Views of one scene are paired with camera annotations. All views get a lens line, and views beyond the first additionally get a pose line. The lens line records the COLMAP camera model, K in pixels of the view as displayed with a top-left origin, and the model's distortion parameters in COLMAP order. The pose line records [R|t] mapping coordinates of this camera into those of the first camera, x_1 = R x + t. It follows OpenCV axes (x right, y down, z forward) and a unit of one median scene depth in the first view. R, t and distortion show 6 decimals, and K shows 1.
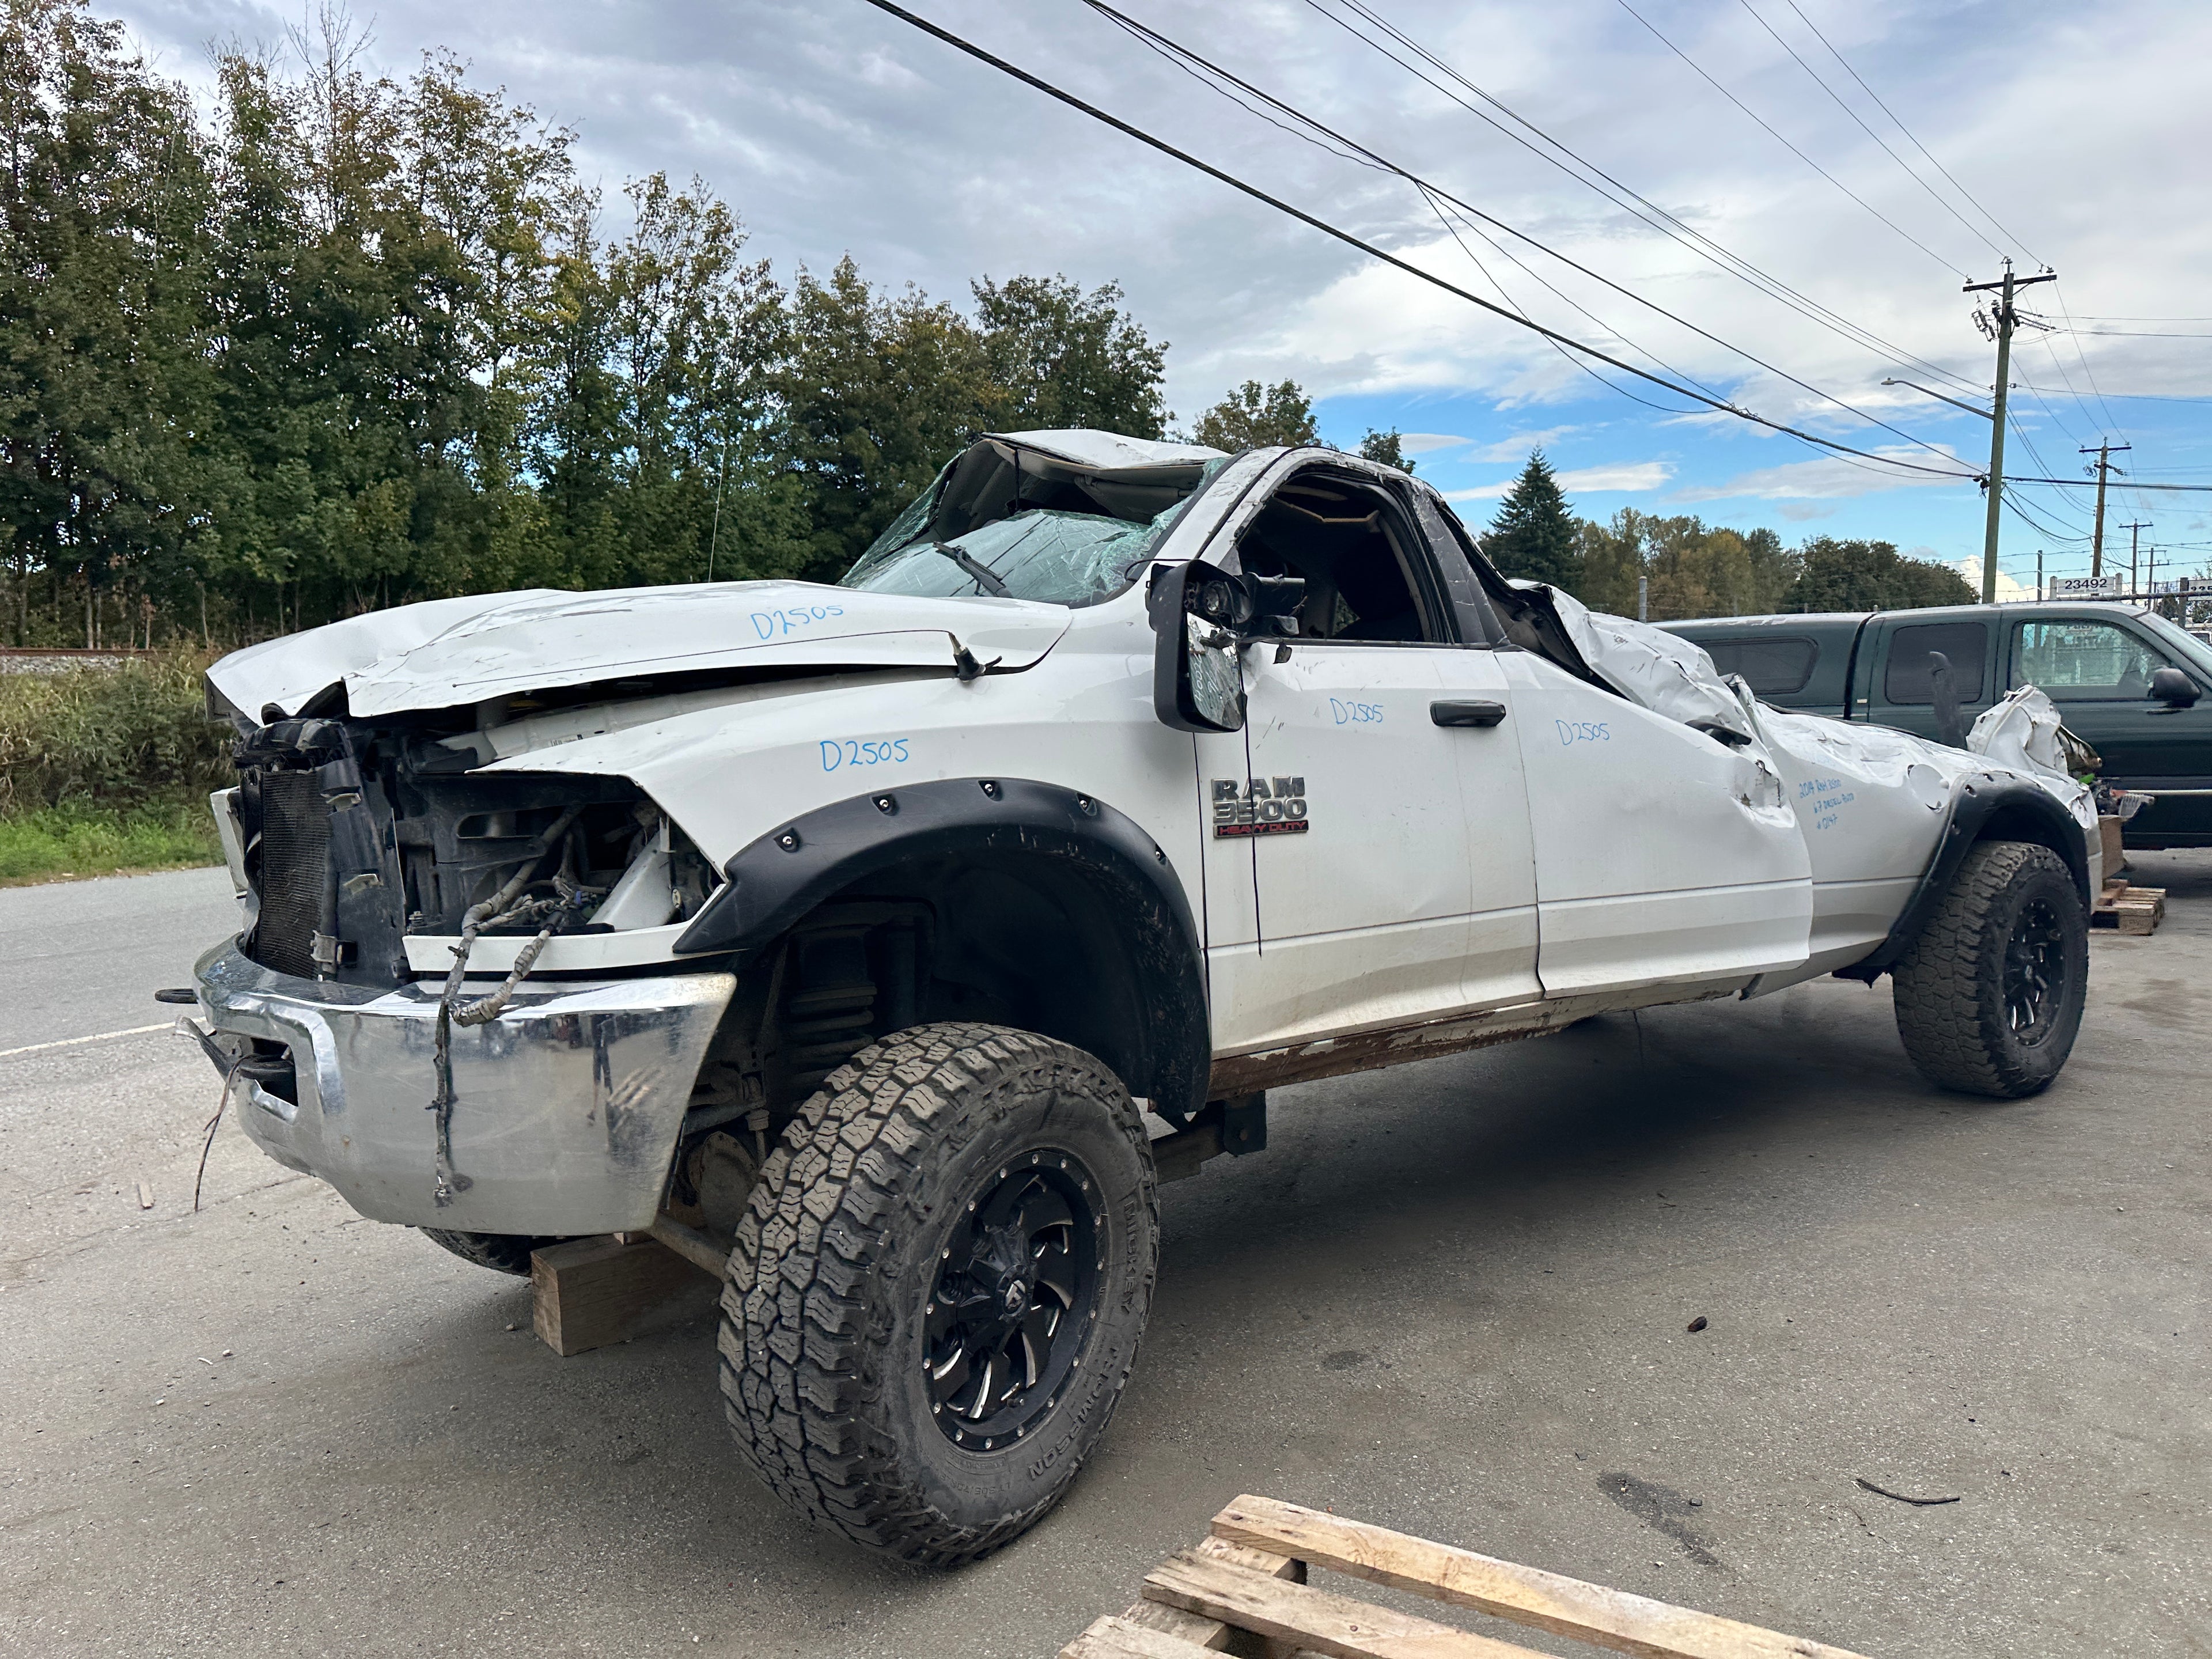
lens RADIAL K [[1499.3, 0, 1136.3], [0, 1499.3, 829.0], [0, 0, 1]] dist [0.038520, -0.047179]
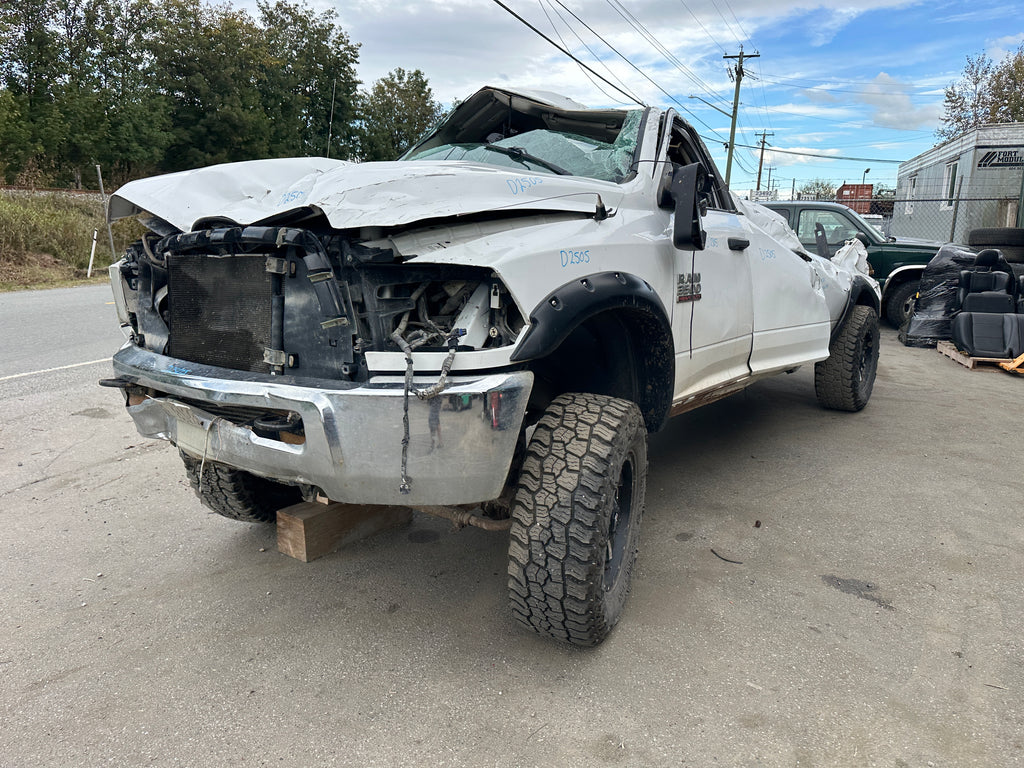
lens RADIAL K [[694.1, 0, 526.0], [0, 694.1, 383.8], [0, 0, 1]] dist [0.038520, -0.047179]
pose [[0.969492, -0.014084, 0.244719, -0.283175], [-0.017996, 0.991564, 0.128360, -0.001246], [-0.244462, -0.128848, 0.961060, 0.076133]]
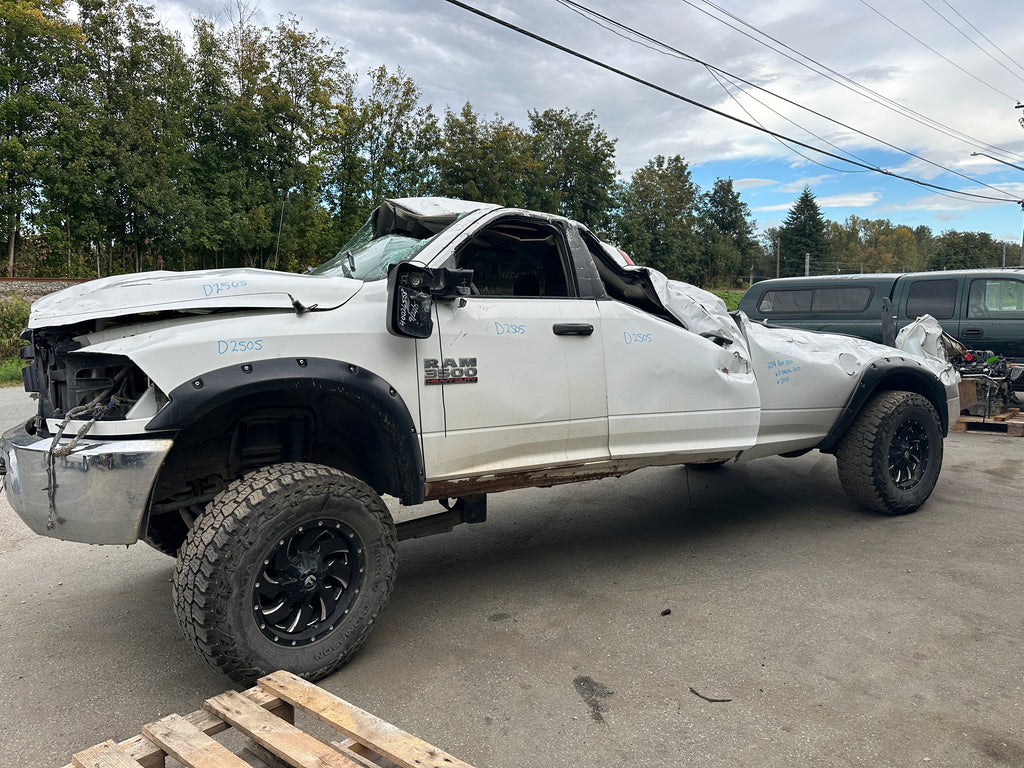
lens RADIAL K [[687.0, 0, 512.0], [0, 687.0, 384.0], [0, 0, 1]] dist [0.066299, -0.100722]
pose [[0.992473, 0.028775, -0.119031, 0.223377], [-0.025608, 0.999278, 0.028054, -0.020029], [0.119752, -0.024794, 0.992494, -0.009716]]
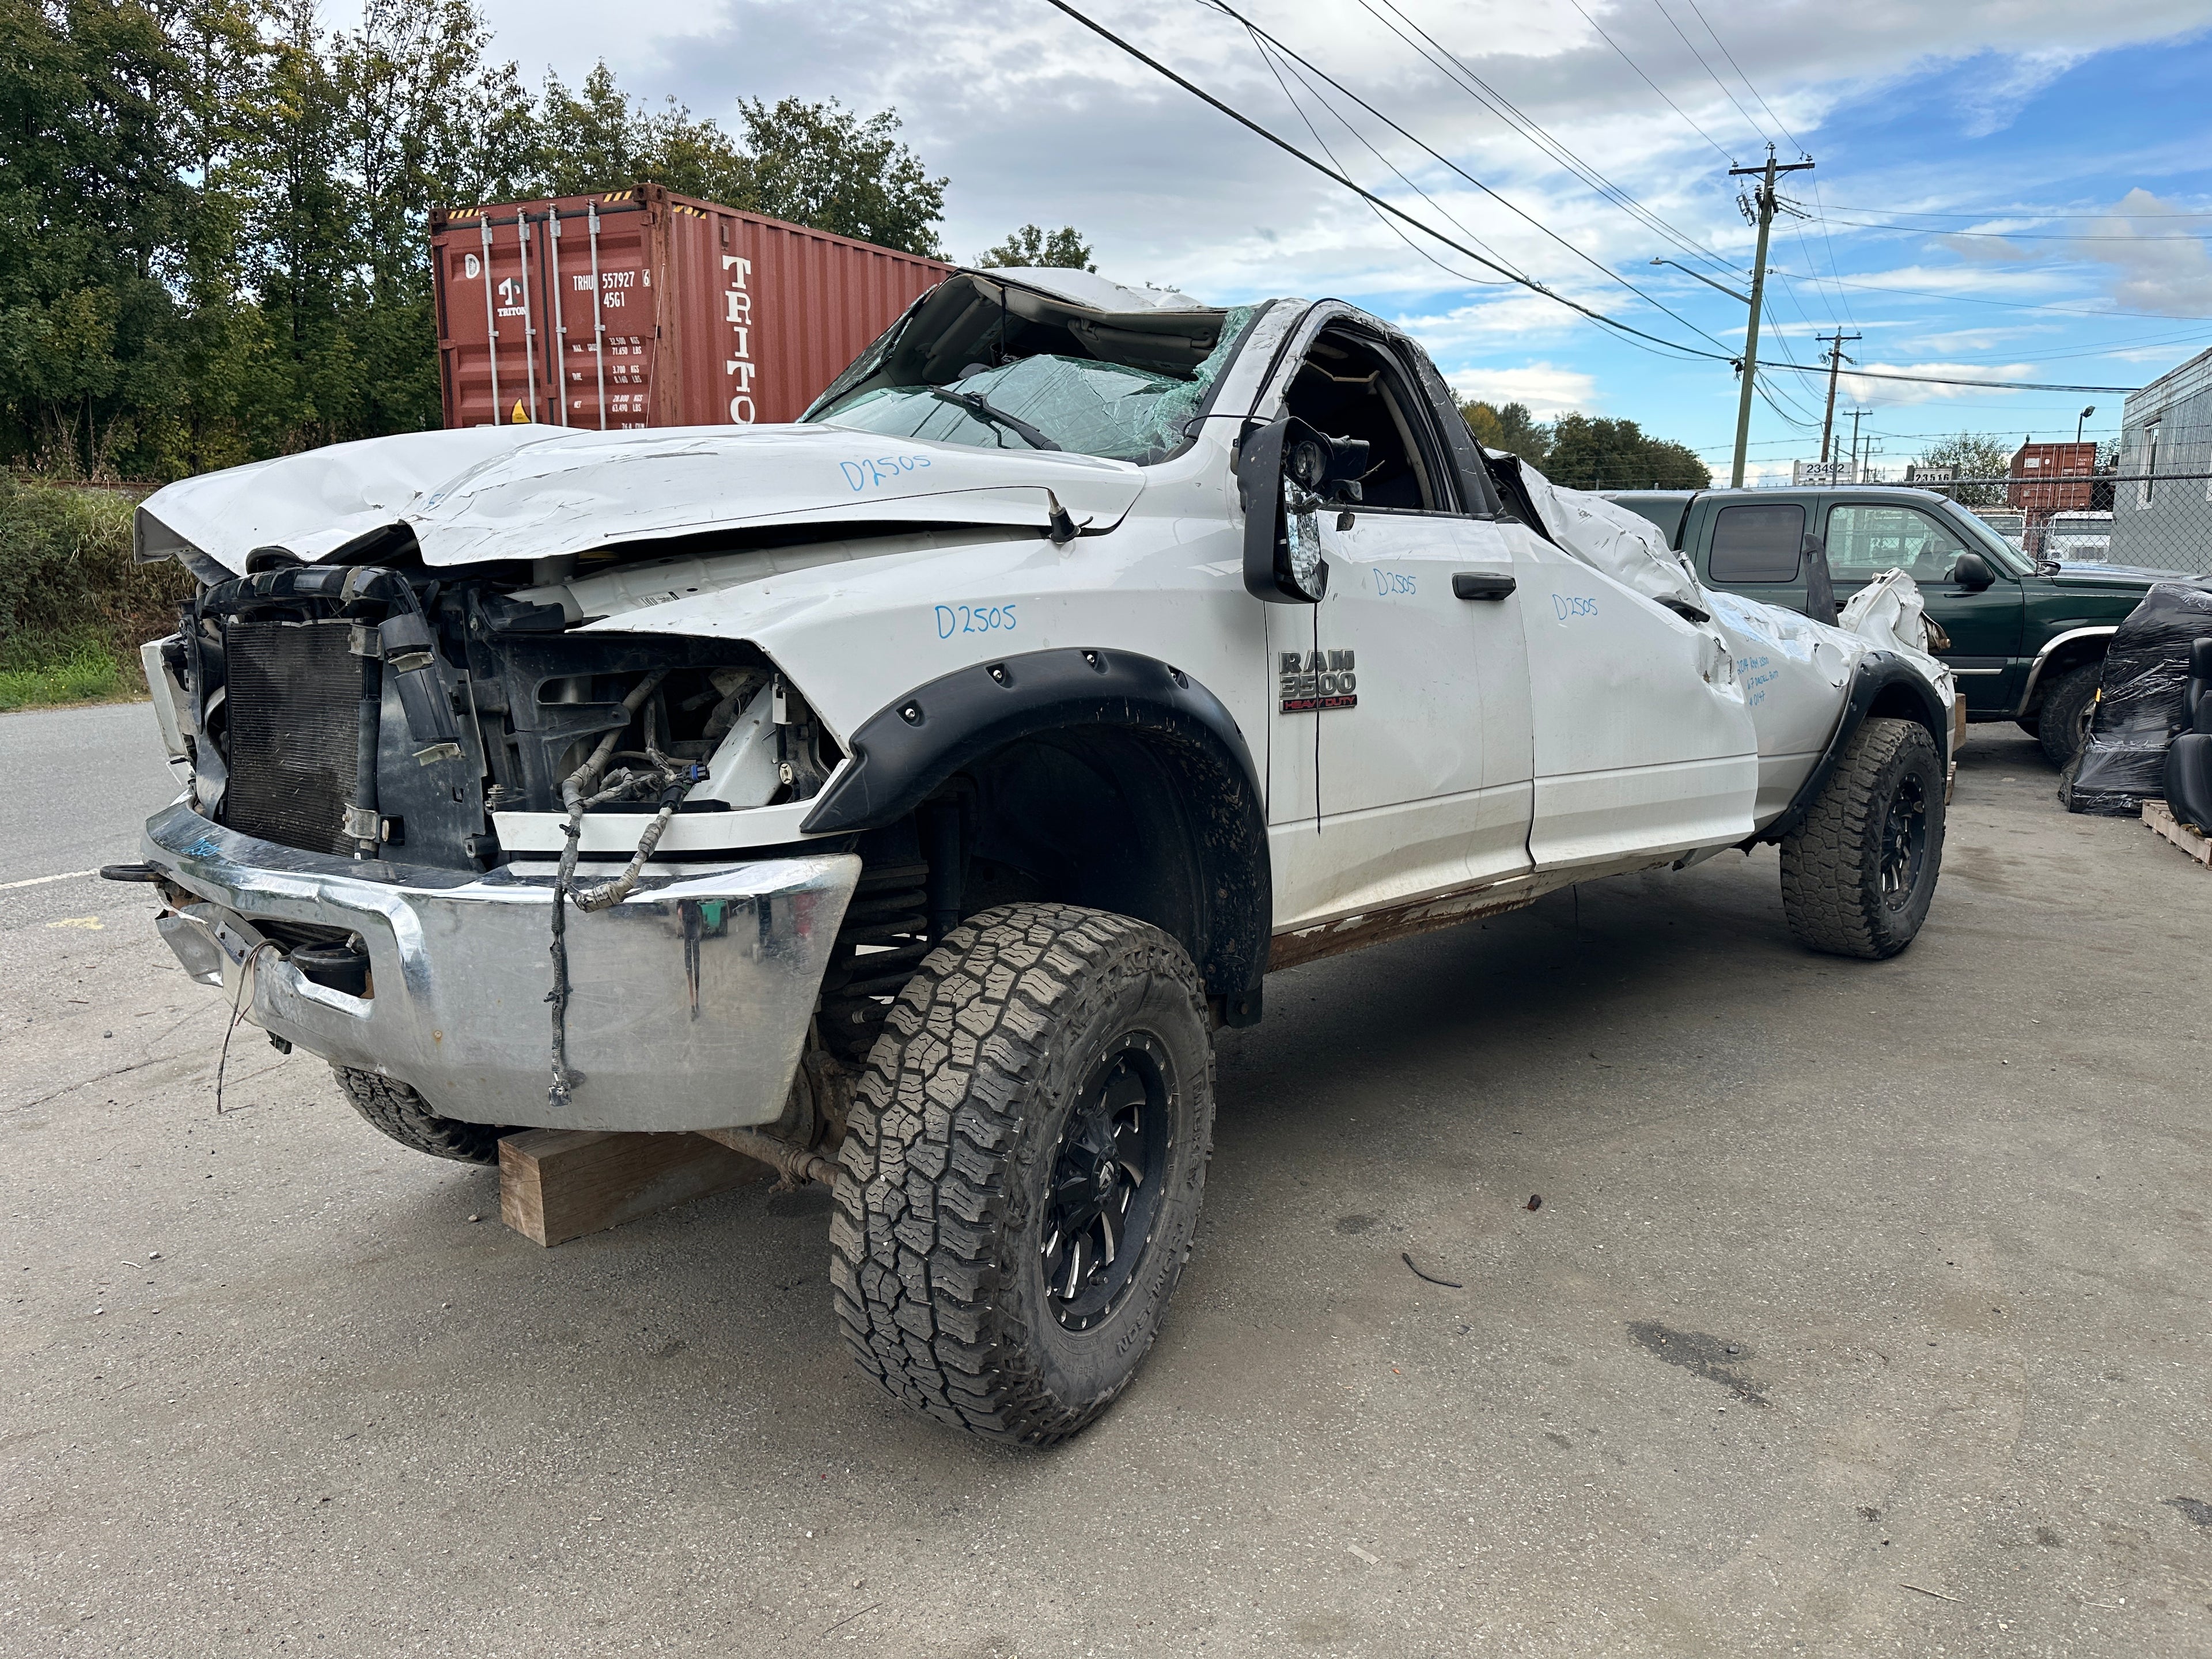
lens RADIAL K [[1501.0, 0, 1106.0], [0, 1501.0, 829.5], [0, 0, 1]] dist [0.041561, -0.056575]
pose [[0.991858, 0.002404, 0.127329, -0.133387], [-0.014072, 0.995769, 0.090813, -0.003567], [-0.126571, -0.091866, 0.987694, 0.031311]]
